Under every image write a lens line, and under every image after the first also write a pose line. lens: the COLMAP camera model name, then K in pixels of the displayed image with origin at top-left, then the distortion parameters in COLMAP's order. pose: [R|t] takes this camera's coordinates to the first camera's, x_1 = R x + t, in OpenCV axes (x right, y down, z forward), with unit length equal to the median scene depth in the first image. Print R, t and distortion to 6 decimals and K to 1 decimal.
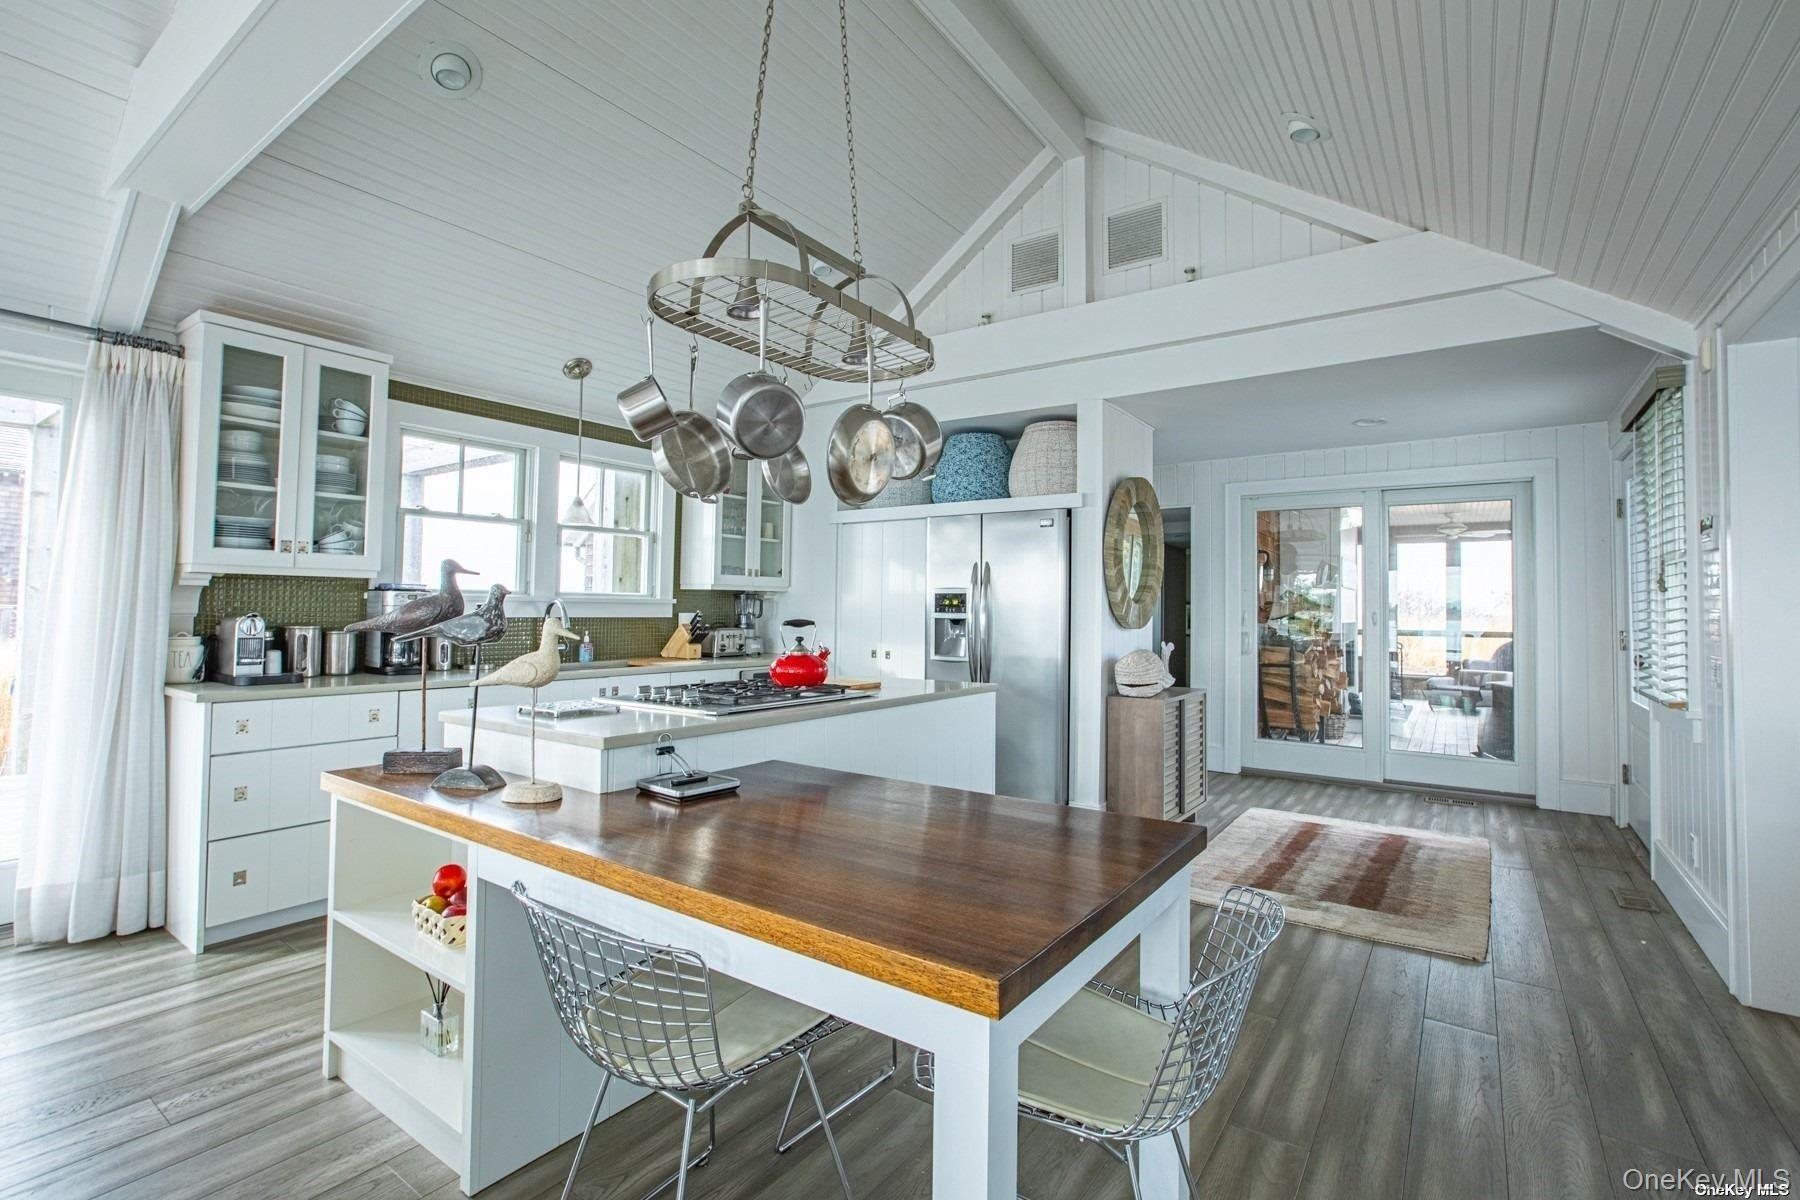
lens RADIAL K [[819.3, 0, 892.8], [0, 819.3, 575.6], [0, 0, 1]] dist [-0.001776, -0.000306]
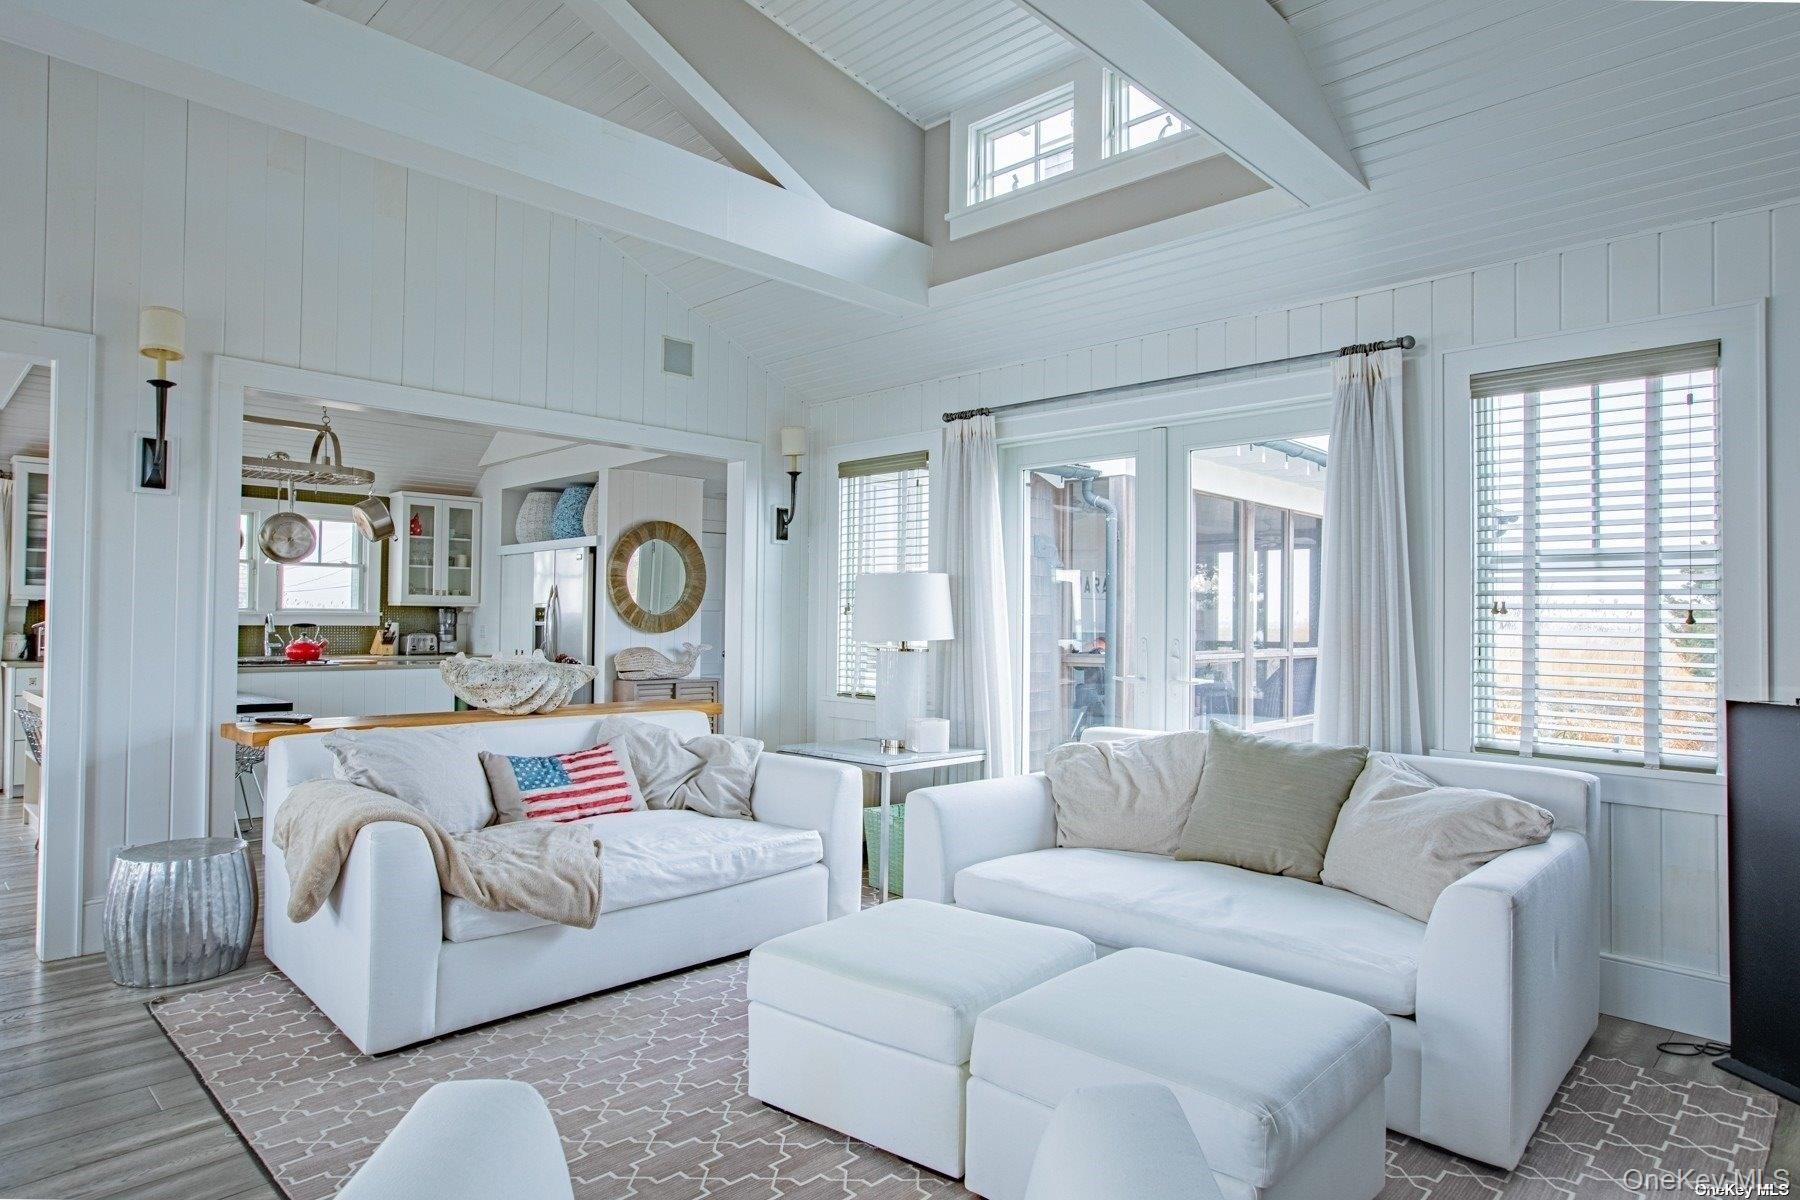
lens RADIAL K [[992.9, 0, 898.0], [0, 992.9, 603.8], [0, 0, 1]] dist [-0.006653, -0.002266]
pose [[0.991093, -0.002753, -0.133143, 1.001701], [0.005947, 0.999704, 0.023595, -0.024404], [0.133039, -0.024177, 0.990816, -0.661123]]
